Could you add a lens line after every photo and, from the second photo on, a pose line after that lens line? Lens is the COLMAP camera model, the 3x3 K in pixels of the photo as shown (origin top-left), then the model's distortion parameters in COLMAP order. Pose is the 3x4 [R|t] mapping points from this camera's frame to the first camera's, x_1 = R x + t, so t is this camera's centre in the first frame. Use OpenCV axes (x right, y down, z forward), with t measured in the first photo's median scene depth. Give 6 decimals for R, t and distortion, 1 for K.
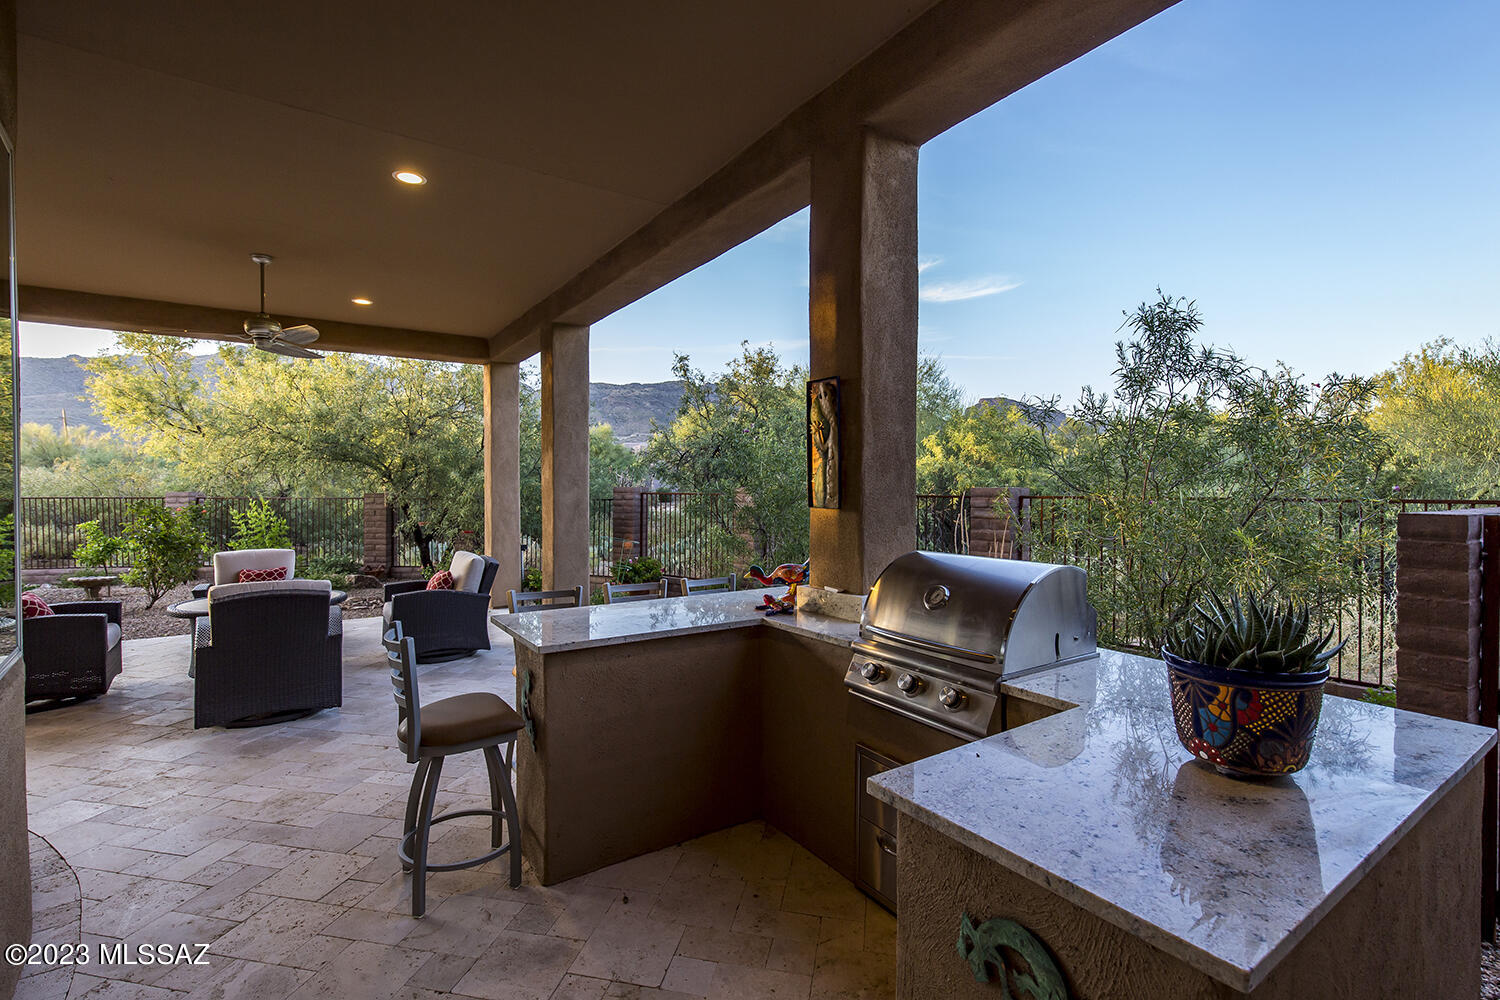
lens RADIAL K [[674.9, 0, 748.6], [0, 674.9, 496.0], [0, 0, 1]] dist [0.002561, 0.000500]
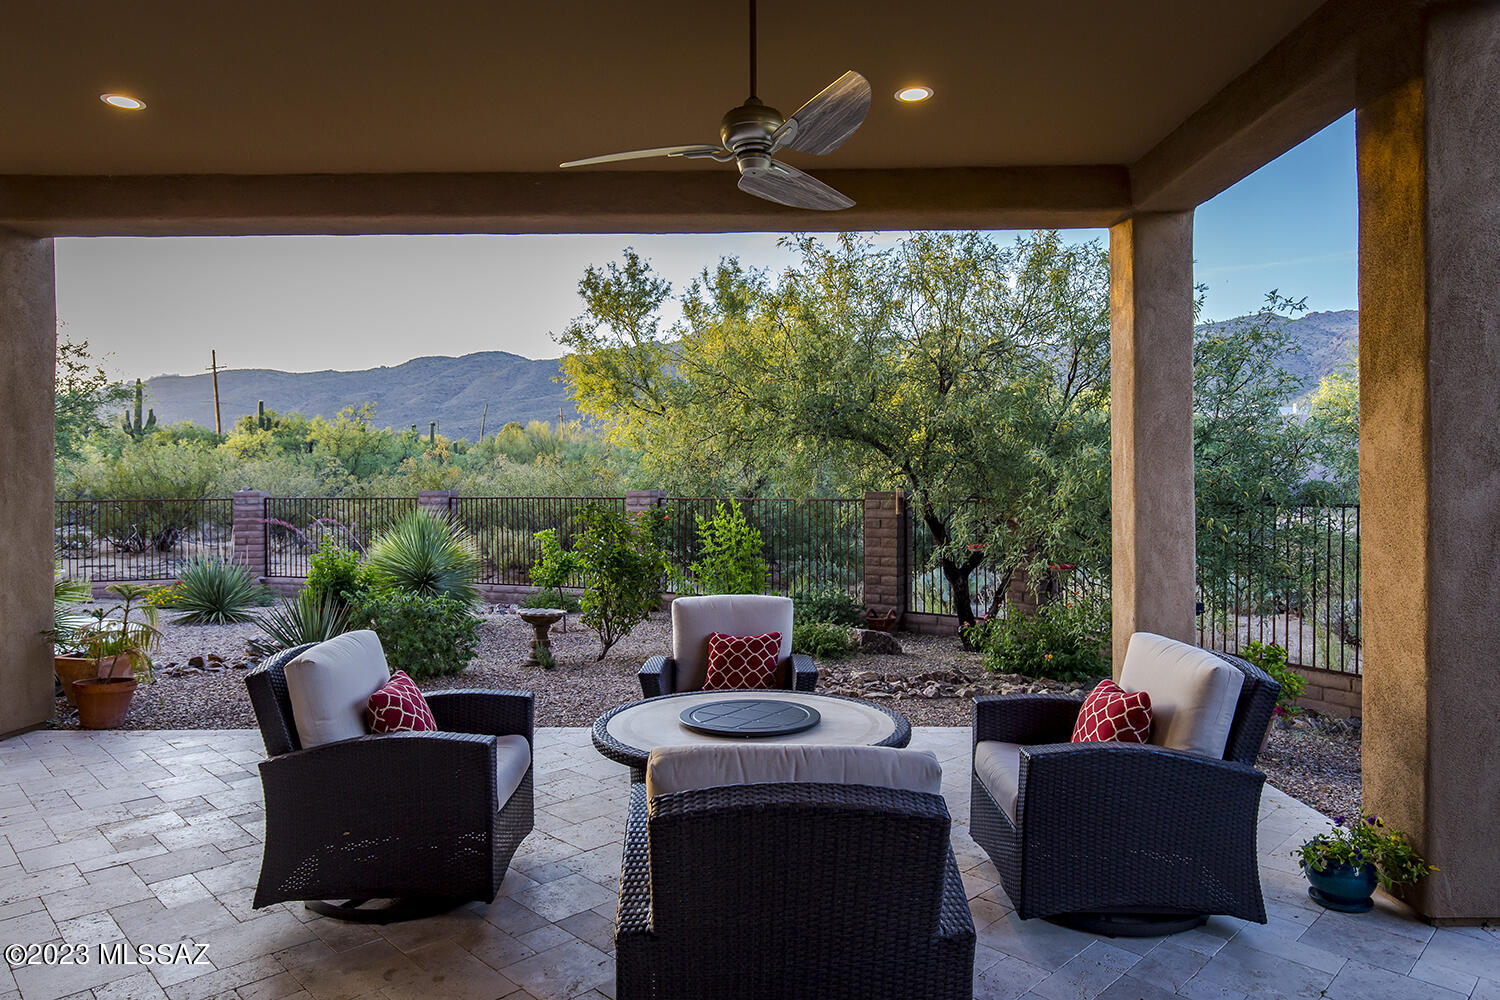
lens RADIAL K [[969.5, 0, 752.9], [0, 969.5, 477.9], [0, 0, 1]] dist [0.002961, -0.001886]
pose [[0.828305, -0.008880, -0.560208, -0.181931], [-0.001905, 0.999824, -0.018665, -0.000197], [0.560275, 0.016528, 0.828142, 0.237300]]
